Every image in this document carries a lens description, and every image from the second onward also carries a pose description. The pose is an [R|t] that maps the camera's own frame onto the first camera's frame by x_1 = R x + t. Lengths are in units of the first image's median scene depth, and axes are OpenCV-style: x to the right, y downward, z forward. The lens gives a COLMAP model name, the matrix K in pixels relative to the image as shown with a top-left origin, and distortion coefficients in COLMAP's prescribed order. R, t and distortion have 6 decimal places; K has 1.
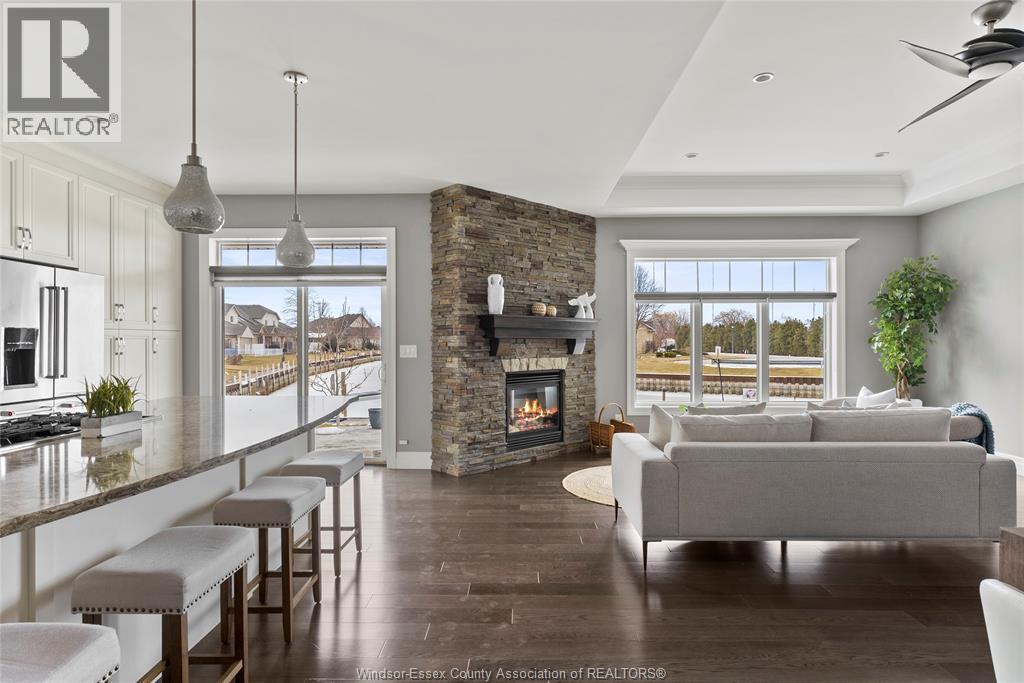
lens RADIAL K [[557.4, 0, 508.8], [0, 557.4, 342.9], [0, 0, 1]] dist [-0.002154, -0.000119]
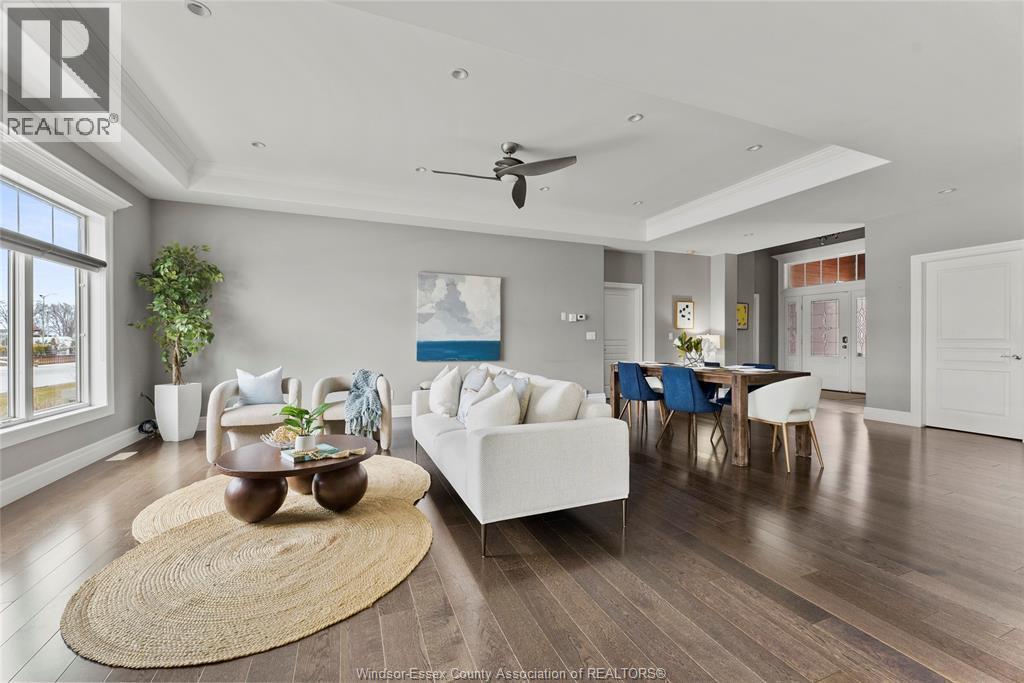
lens RADIAL K [[412.1, 0, 510.6], [0, 412.1, 341.4], [0, 0, 1]] dist [-0.001827, -0.000019]
pose [[-0.395791, 0.001842, 0.918339, -0.218167], [0.003410, 0.999994, -0.000536, 0.032287], [-0.918334, 0.002919, -0.395795, 0.834922]]
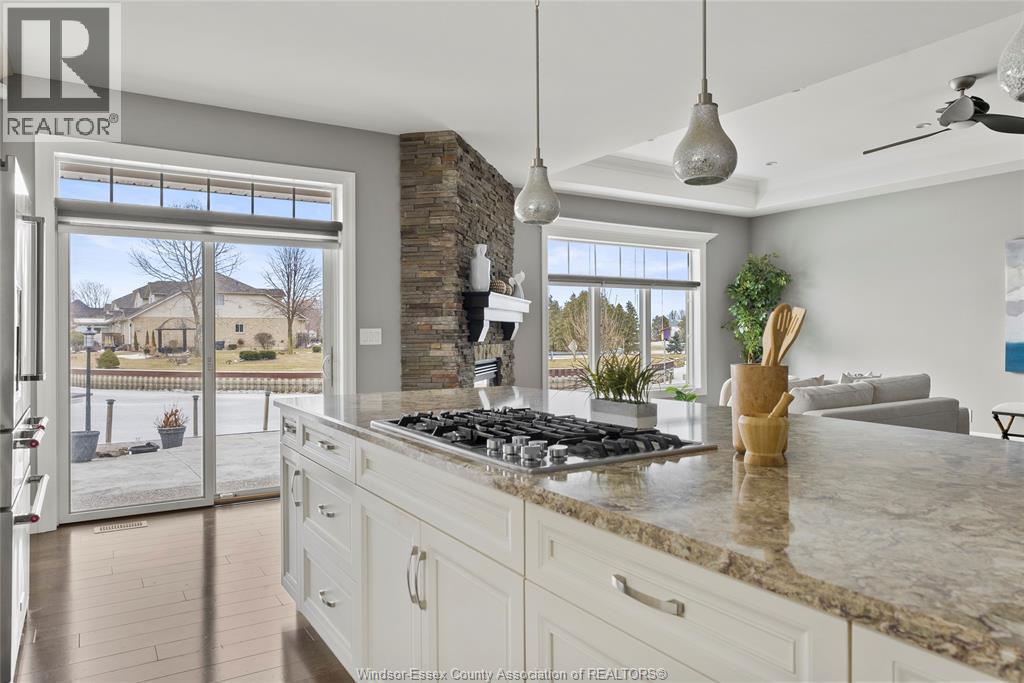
lens RADIAL K [[681.2, 0, 510.4], [0, 681.2, 334.7], [0, 0, 1]] dist [0.001136, -0.004242]
pose [[0.836190, -0.003581, 0.548428, -0.535087], [0.004236, 0.999991, 0.000070, 0.013461], [-0.548423, 0.002264, 0.836198, 0.110817]]
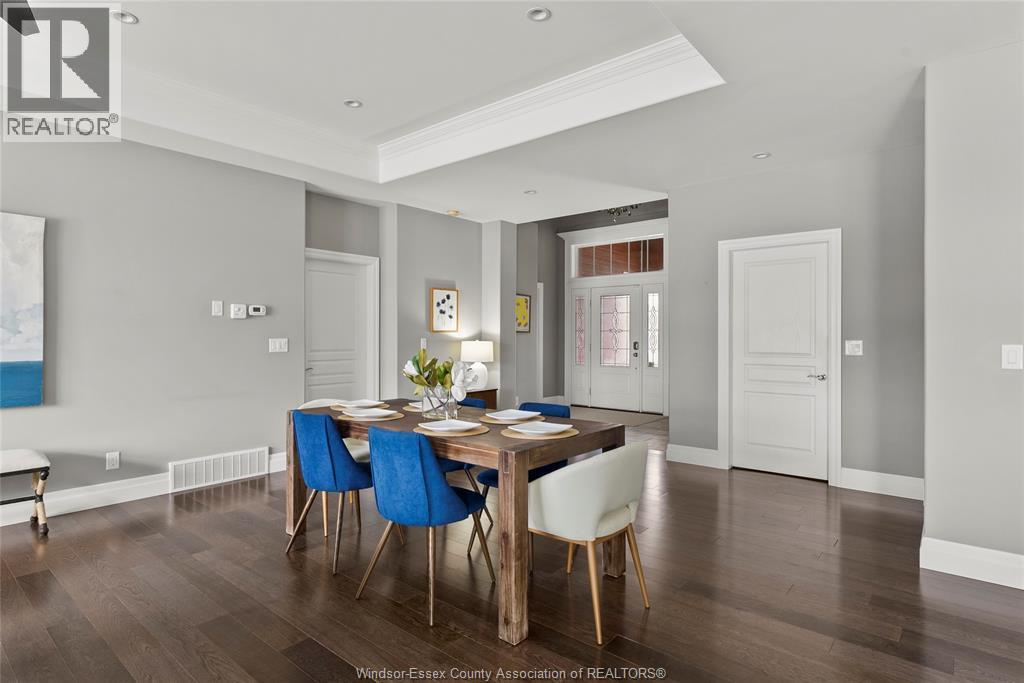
lens RADIAL K [[539.4, 0, 513.6], [0, 539.4, 336.8], [0, 0, 1]] dist [-0.001552, -0.000876]
pose [[-0.782368, 0.000461, 0.622816, -0.018685], [0.001374, 0.999999, 0.000985, 0.001025], [-0.622814, 0.001627, -0.782368, 0.565170]]
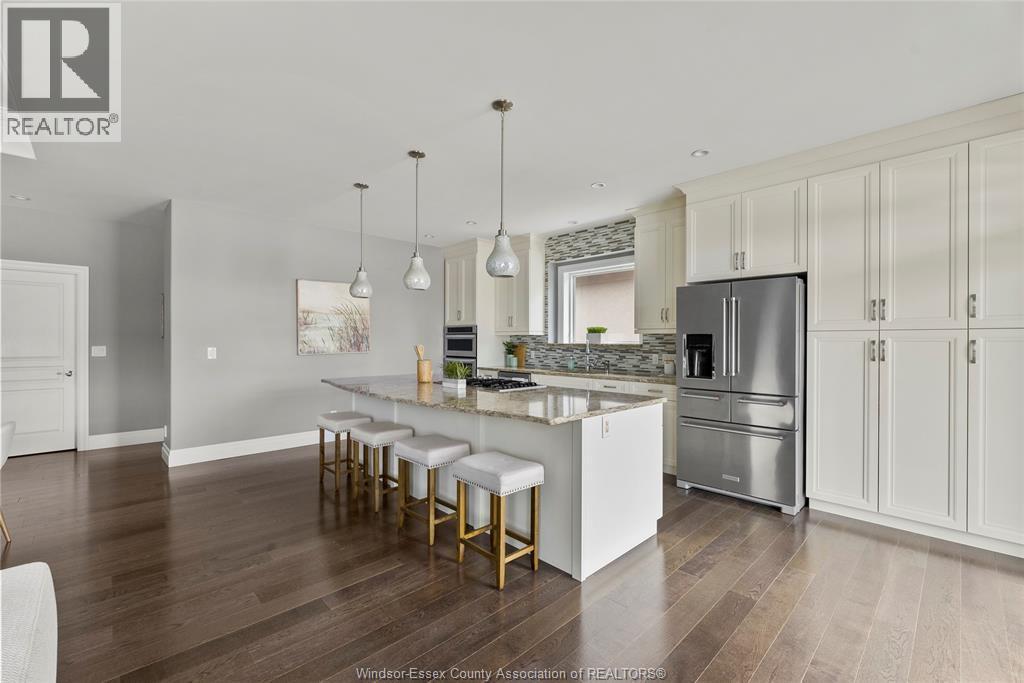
lens RADIAL K [[434.6, 0, 509.3], [0, 434.6, 338.7], [0, 0, 1]] dist [-0.003306, -0.000039]
pose [[-0.705018, -0.002954, -0.709184, 0.124425], [-0.001847, 0.999996, -0.002330, -0.008043], [0.709187, -0.000332, -0.705020, 0.912210]]
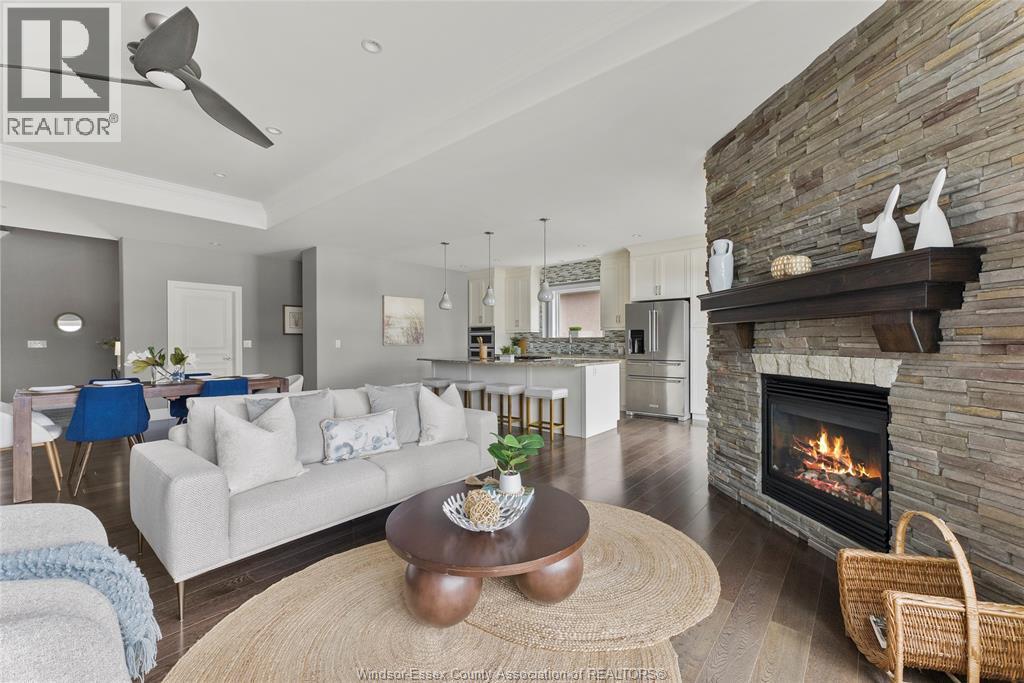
lens RADIAL K [[412.1, 0, 509.8], [0, 412.1, 336.5], [0, 0, 1]] dist [-0.001827, -0.000019]
pose [[-0.631910, -0.005776, -0.775020, 0.578938], [0.003904, 0.999936, -0.010635, 0.012692], [0.775032, -0.009746, -0.631847, 1.106309]]
